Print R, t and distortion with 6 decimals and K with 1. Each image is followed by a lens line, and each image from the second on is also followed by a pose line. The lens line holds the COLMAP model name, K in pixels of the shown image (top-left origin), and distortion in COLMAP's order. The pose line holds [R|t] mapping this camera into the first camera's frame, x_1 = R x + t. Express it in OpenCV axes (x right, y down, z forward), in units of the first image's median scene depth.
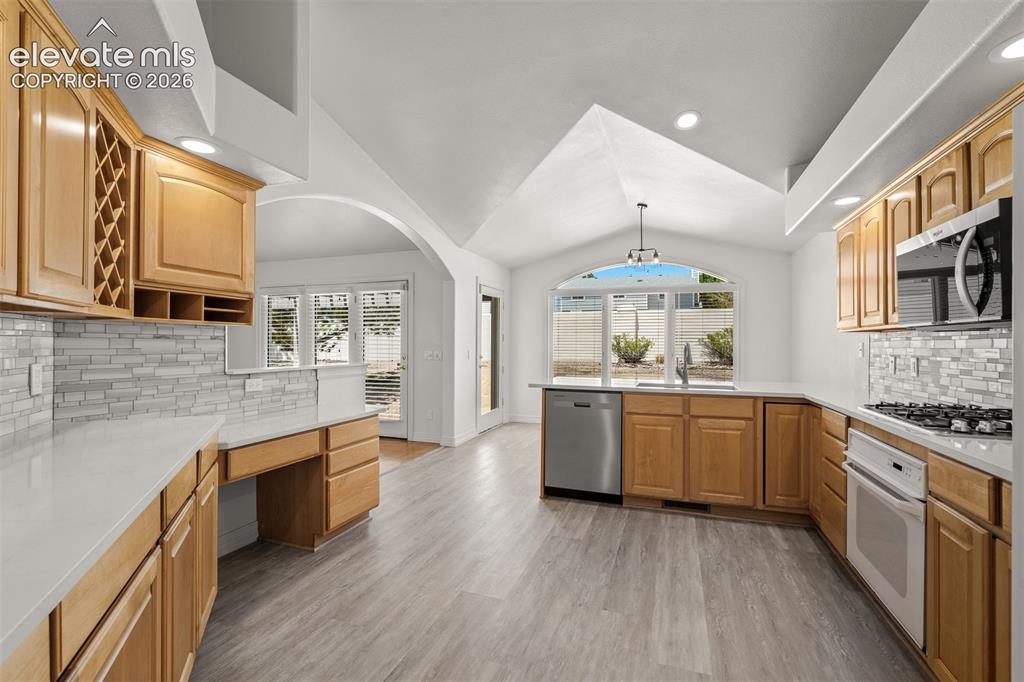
lens RADIAL K [[455.4, 0, 522.9], [0, 455.4, 340.8], [0, 0, 1]] dist [-0.003467, -0.000352]
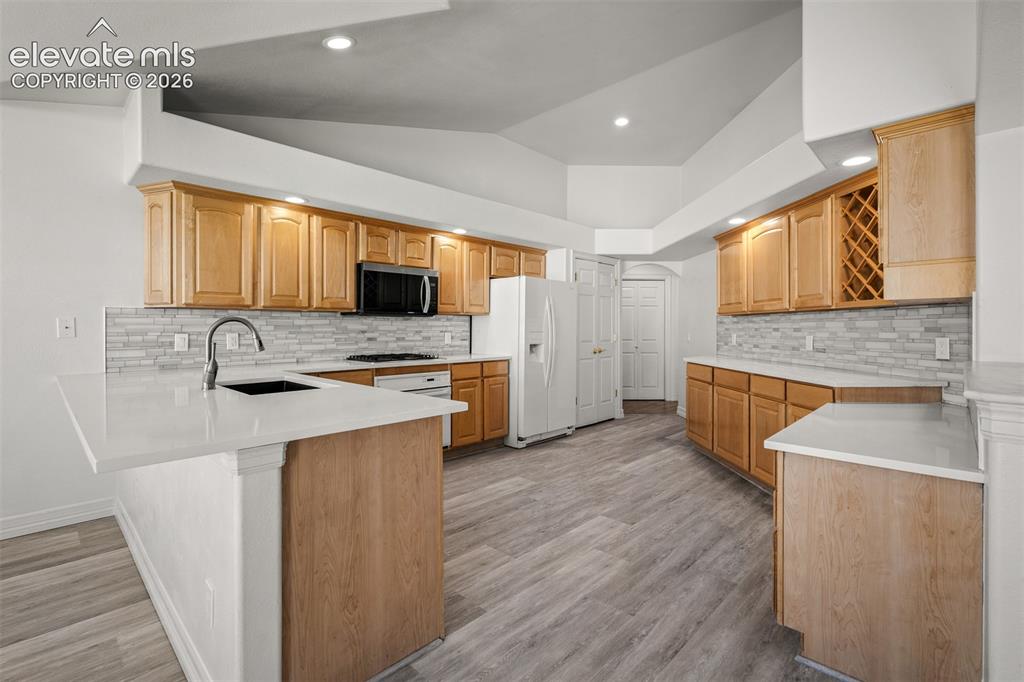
lens RADIAL K [[455.4, 0, 497.4], [0, 455.4, 324.0], [0, 0, 1]] dist [-0.003467, -0.000352]
pose [[-0.887394, -0.002442, 0.461005, -0.274548], [-0.005507, 0.999971, -0.005304, 0.011855], [-0.460979, -0.007246, -0.887381, 1.646899]]
